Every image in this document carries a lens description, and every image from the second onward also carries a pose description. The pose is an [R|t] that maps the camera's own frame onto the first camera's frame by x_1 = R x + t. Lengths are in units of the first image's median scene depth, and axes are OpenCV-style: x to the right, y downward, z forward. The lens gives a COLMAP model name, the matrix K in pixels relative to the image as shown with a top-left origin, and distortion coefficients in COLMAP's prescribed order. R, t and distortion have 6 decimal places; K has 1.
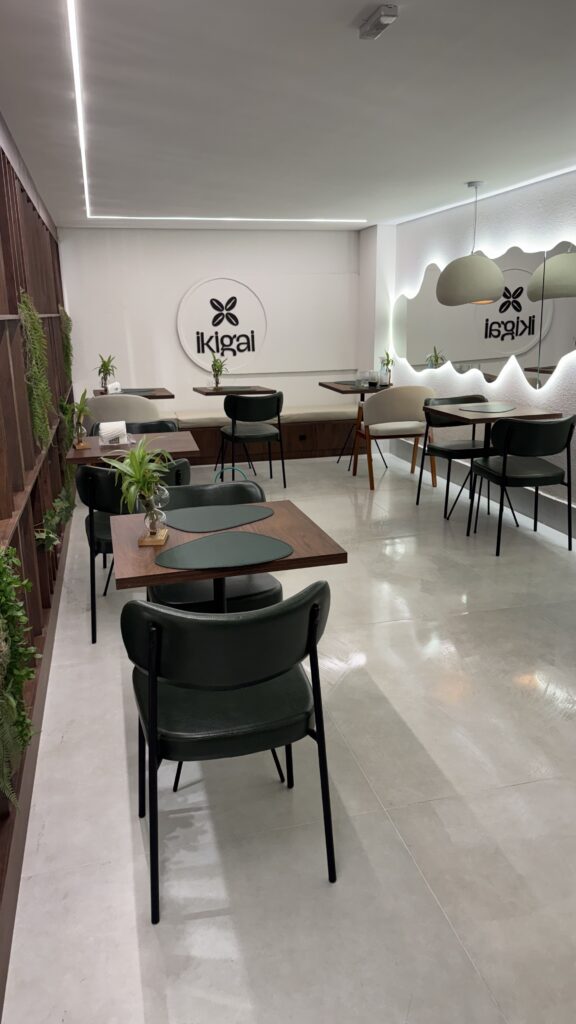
lens RADIAL K [[762.6, 0, 263.2], [0, 762.6, 522.6], [0, 0, 1]] dist [0.071778, -0.072886]
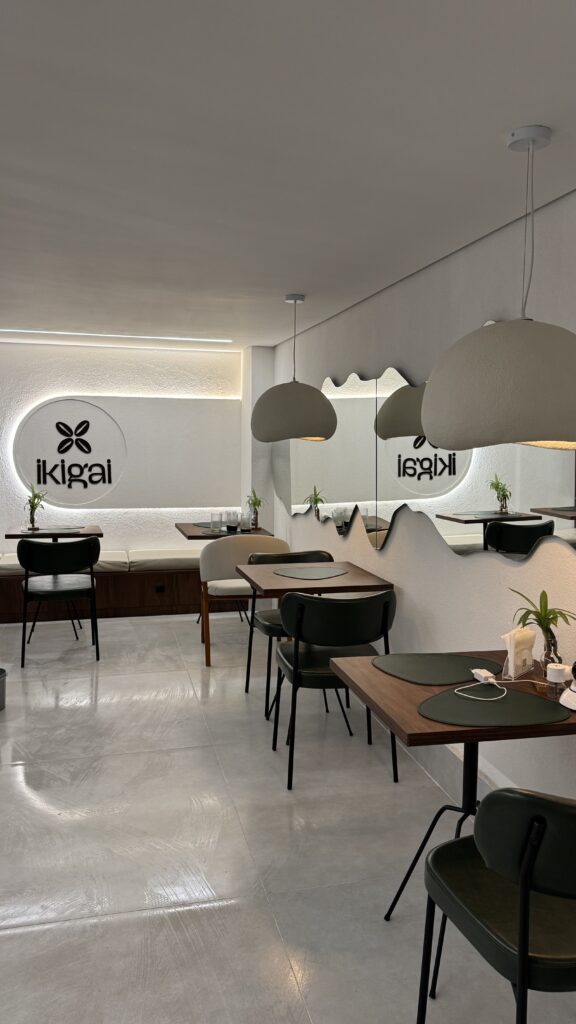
lens RADIAL K [[822.5, 0, 270.7], [0, 822.5, 483.5], [0, 0, 1]] dist [-0.001657, -0.002806]
pose [[0.999519, 0.029586, -0.009292, 0.199014], [-0.030875, 0.977399, -0.209138, -0.048724], [0.002895, 0.209324, 0.977842, 0.144514]]
